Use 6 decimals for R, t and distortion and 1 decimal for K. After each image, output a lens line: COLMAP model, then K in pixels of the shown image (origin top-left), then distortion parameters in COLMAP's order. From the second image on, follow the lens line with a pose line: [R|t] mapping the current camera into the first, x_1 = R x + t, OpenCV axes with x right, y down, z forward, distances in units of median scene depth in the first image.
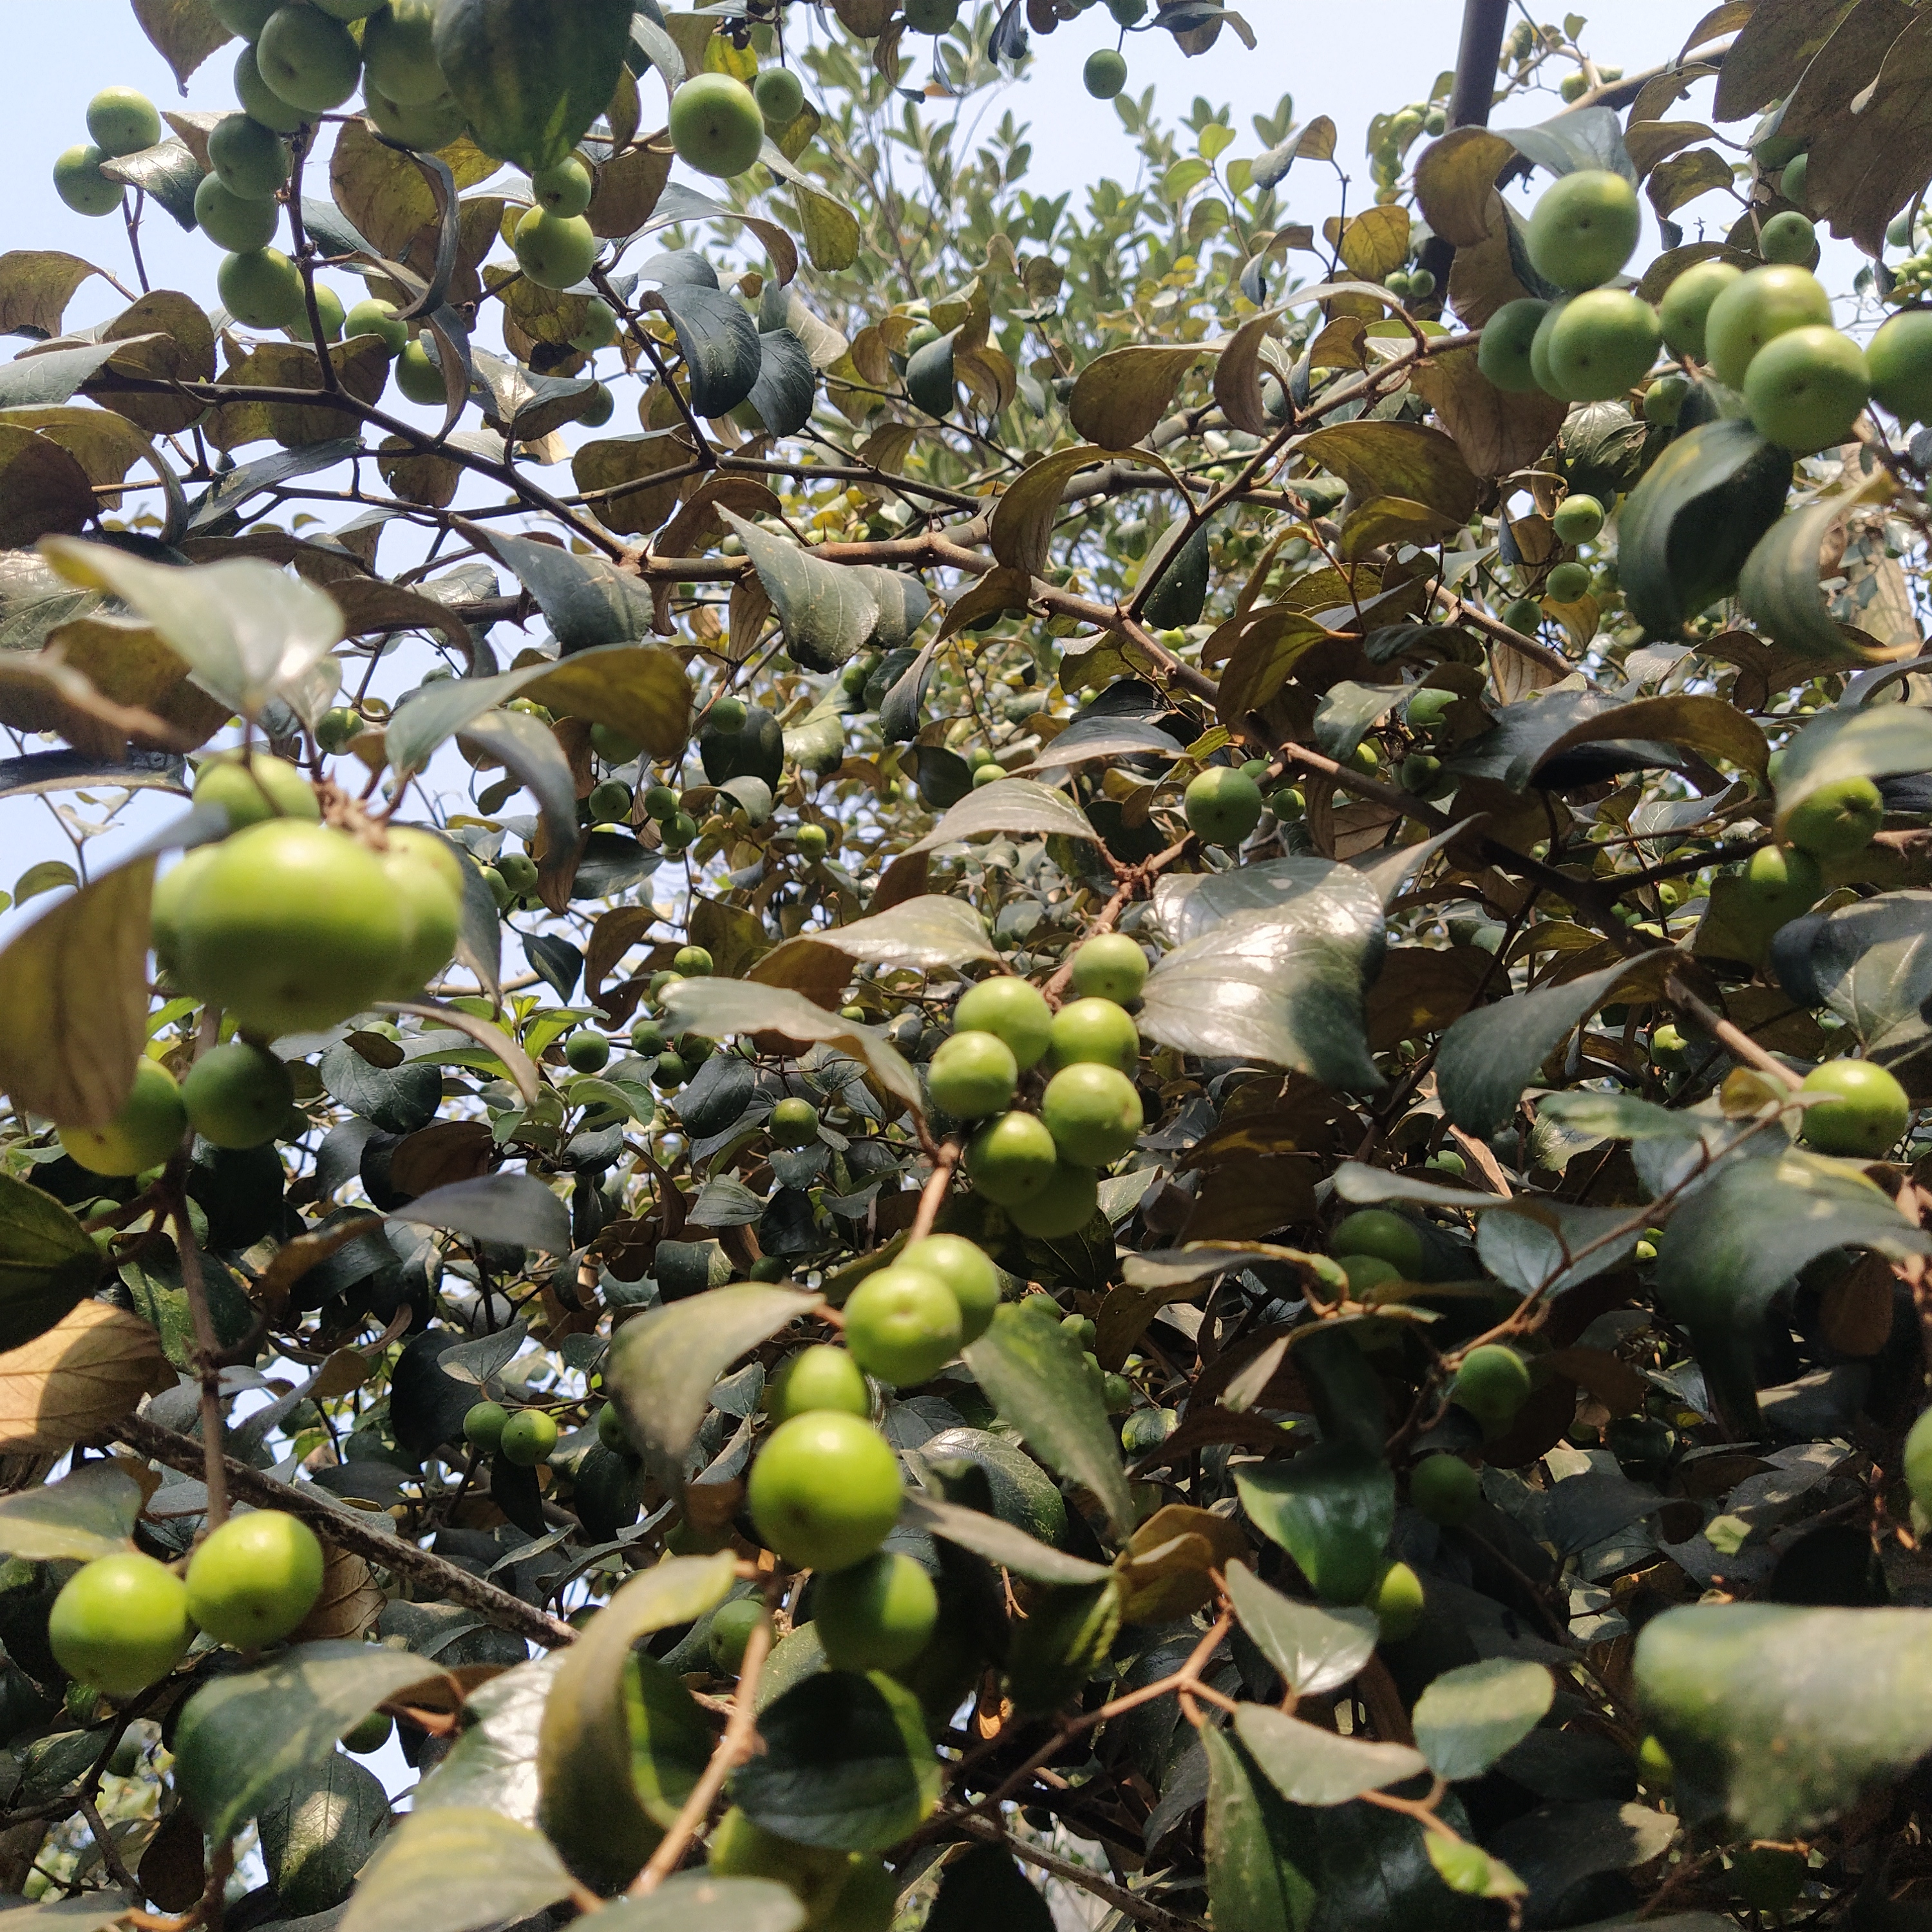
lens RADIAL K [[1946.6, 0, 966.0], [0, 1946.6, 966.0], [0, 0, 1]] dist [0.067997, 0.006114]
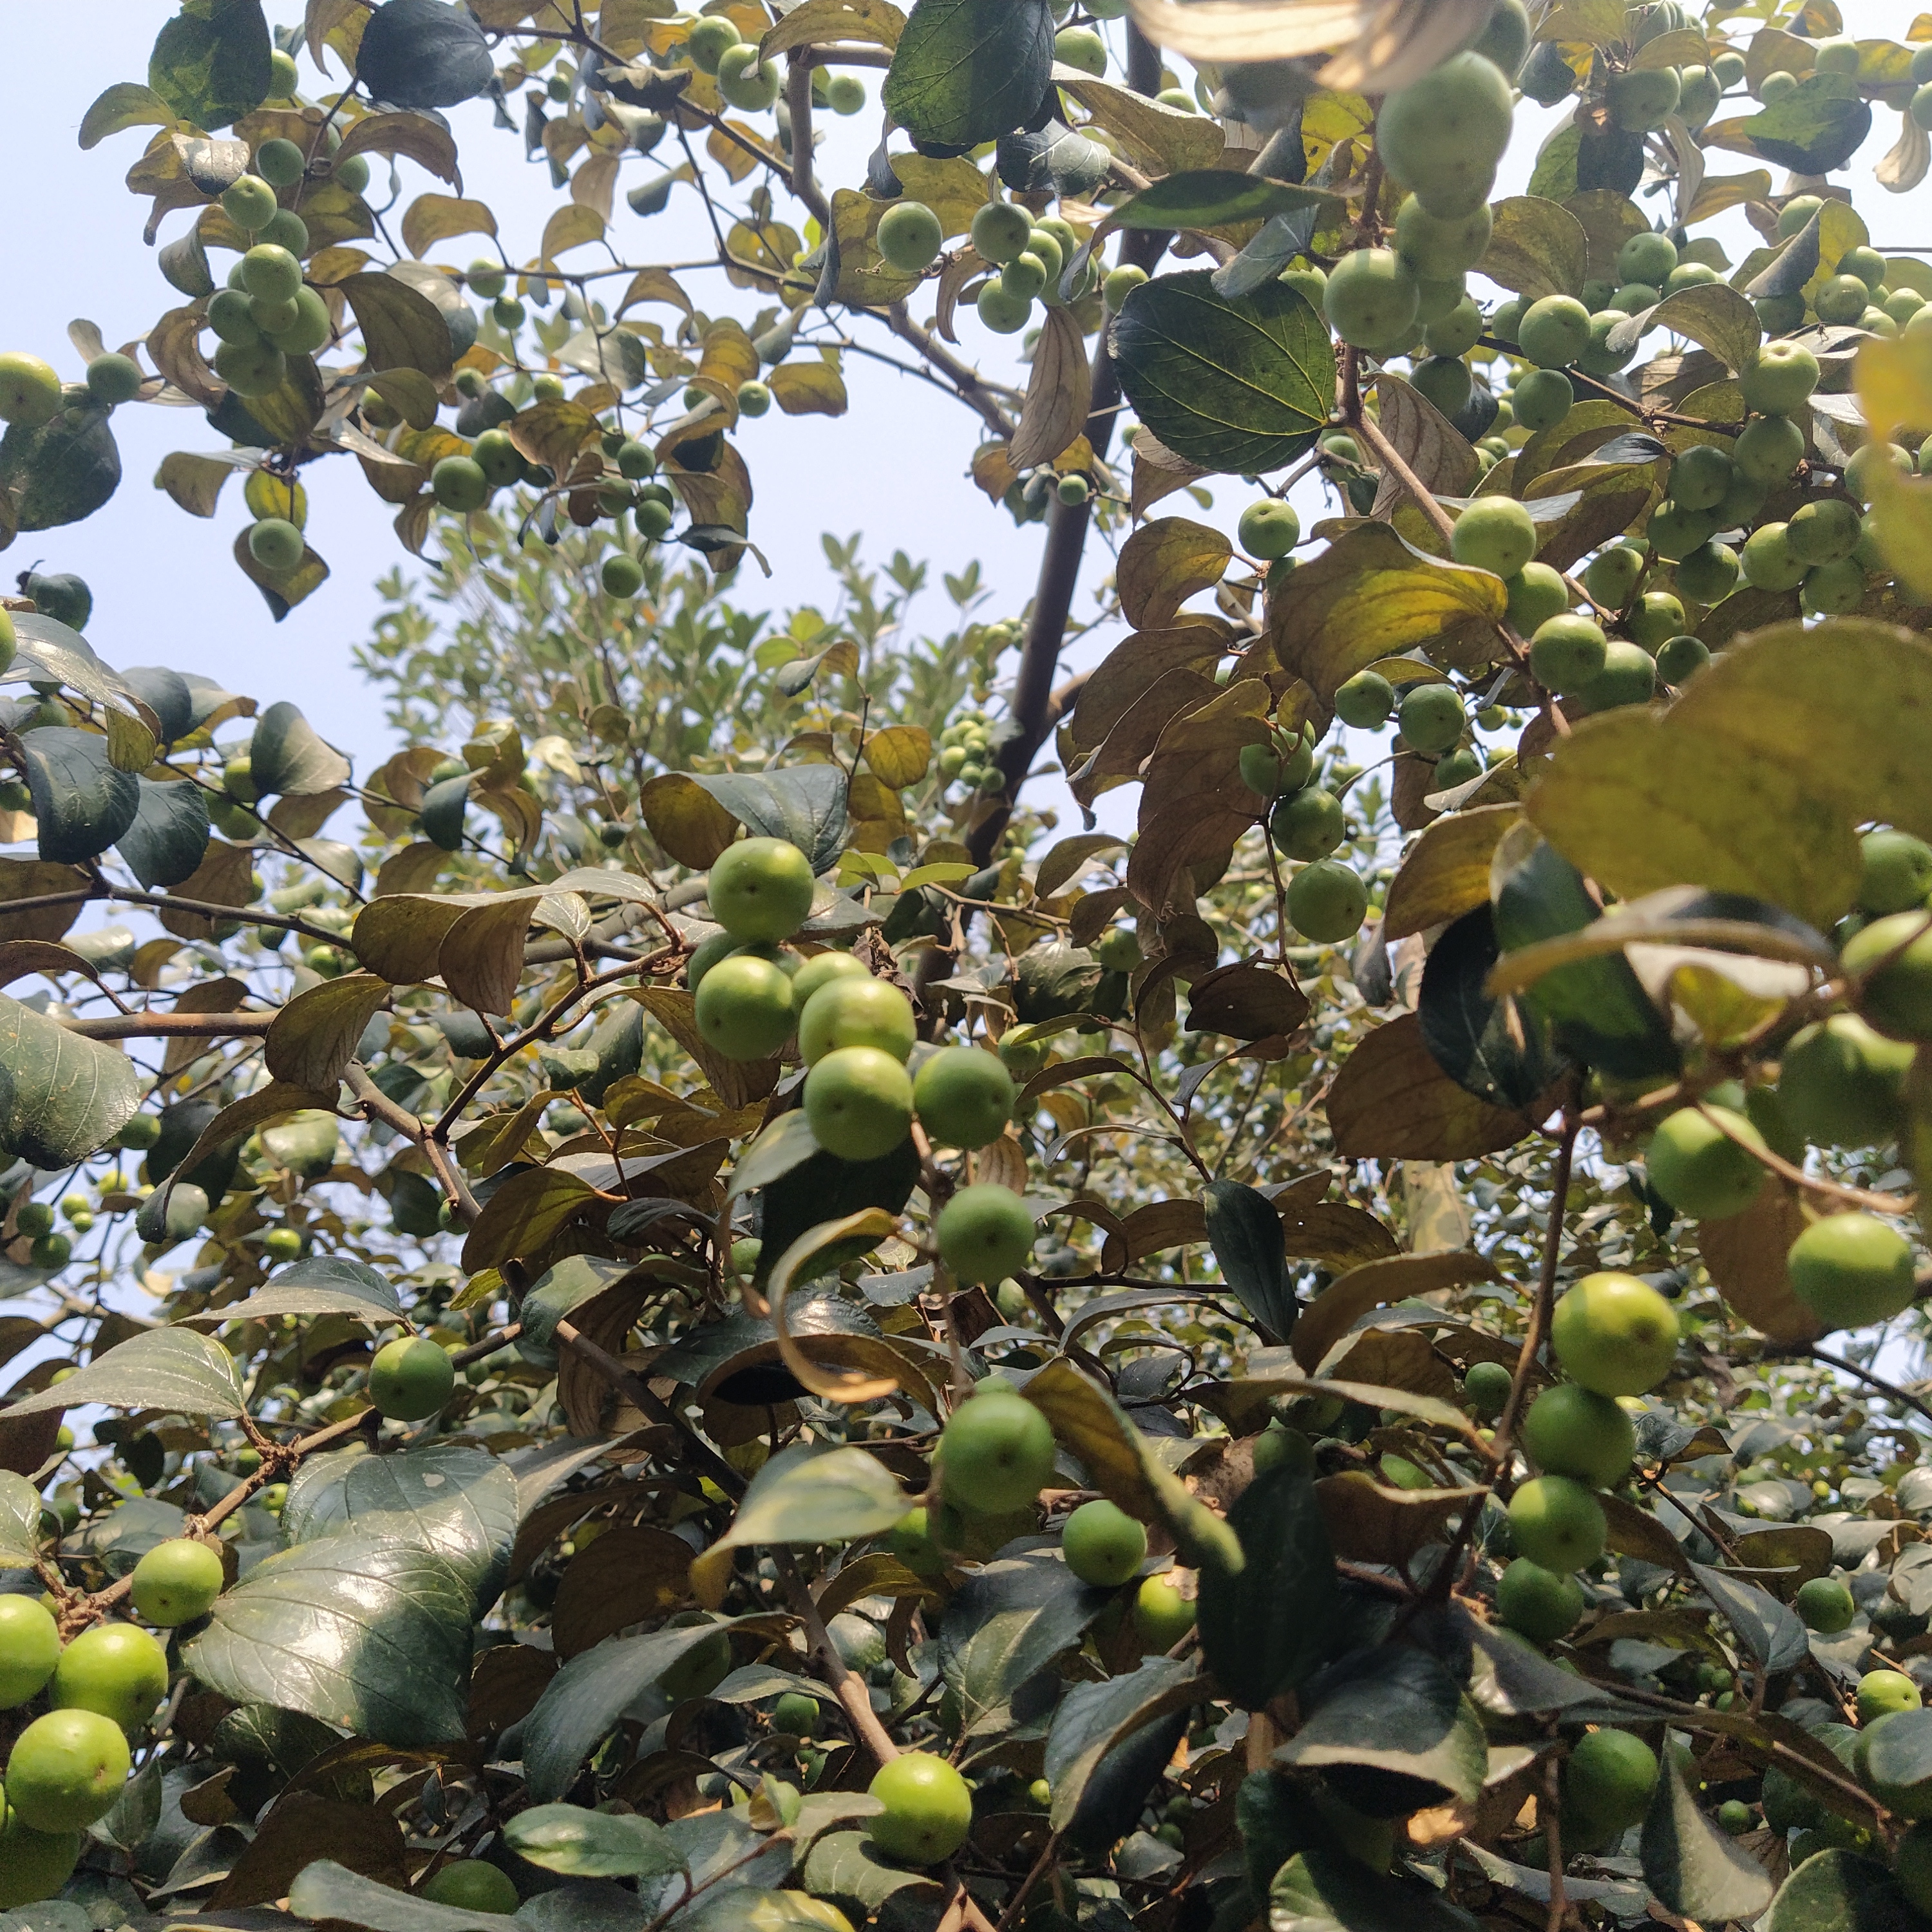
lens RADIAL K [[1946.6, 0, 966.0], [0, 1946.6, 966.0], [0, 0, 1]] dist [0.067997, 0.006114]
pose [[0.980058, 0.135248, 0.145583, 0.121591], [-0.105690, 0.975198, -0.194469, -0.063817], [-0.168273, 0.175204, 0.970045, -0.004473]]
